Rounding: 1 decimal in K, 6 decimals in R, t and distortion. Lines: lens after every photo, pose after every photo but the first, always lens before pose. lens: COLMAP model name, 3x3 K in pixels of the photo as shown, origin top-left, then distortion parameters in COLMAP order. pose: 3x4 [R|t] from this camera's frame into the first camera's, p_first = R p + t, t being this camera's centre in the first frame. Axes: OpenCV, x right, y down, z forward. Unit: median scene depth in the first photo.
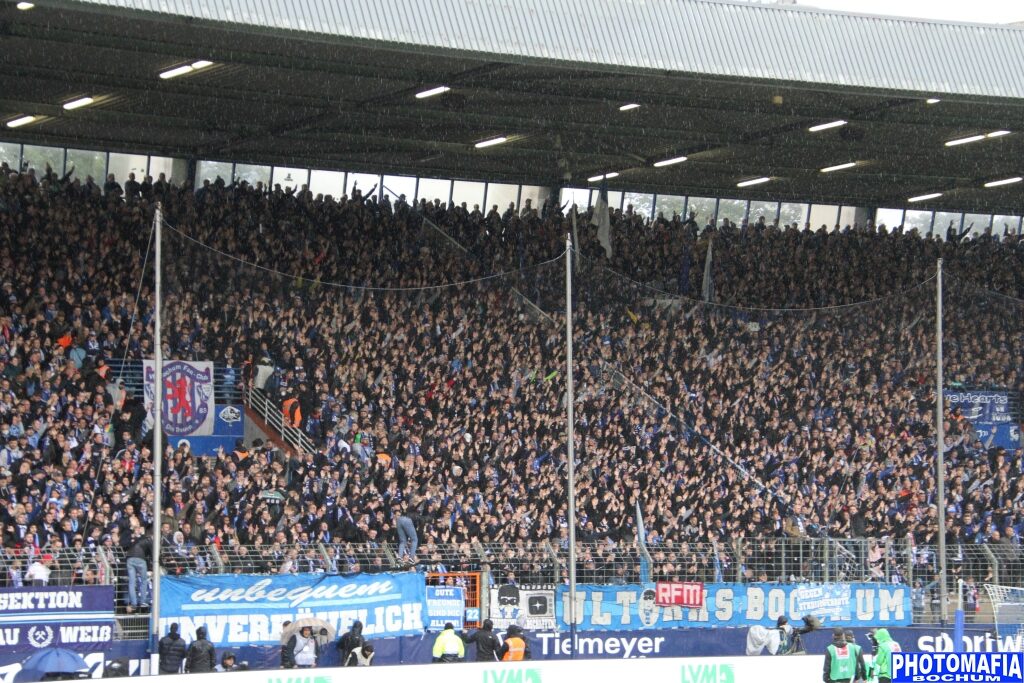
lens RADIAL K [[3009.1, 0, 501.4], [0, 3009.1, 390.1], [0, 0, 1]] dist [0.950068, 0.000000]
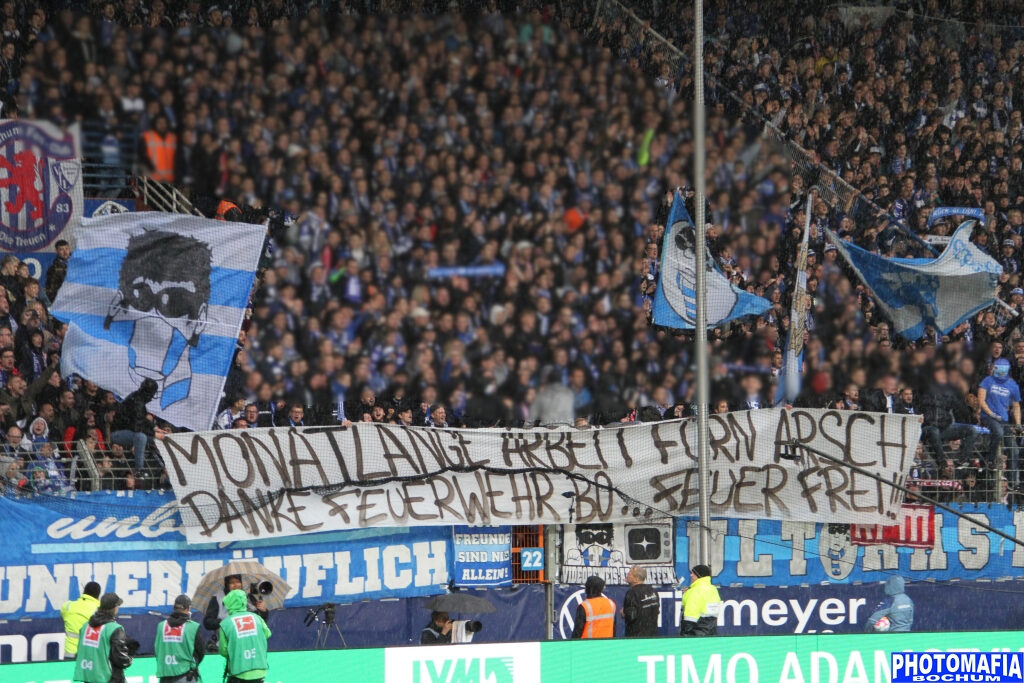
lens RADIAL K [[4645.6, 0, 489.1], [0, 4645.6, 389.2], [0, 0, 1]] dist [1.717507, 0.000000]
pose [[0.999822, -0.005365, -0.018063, -0.001514], [0.006034, 0.999292, 0.037137, 0.008149], [0.017851, -0.037239, 0.999147, 0.107037]]
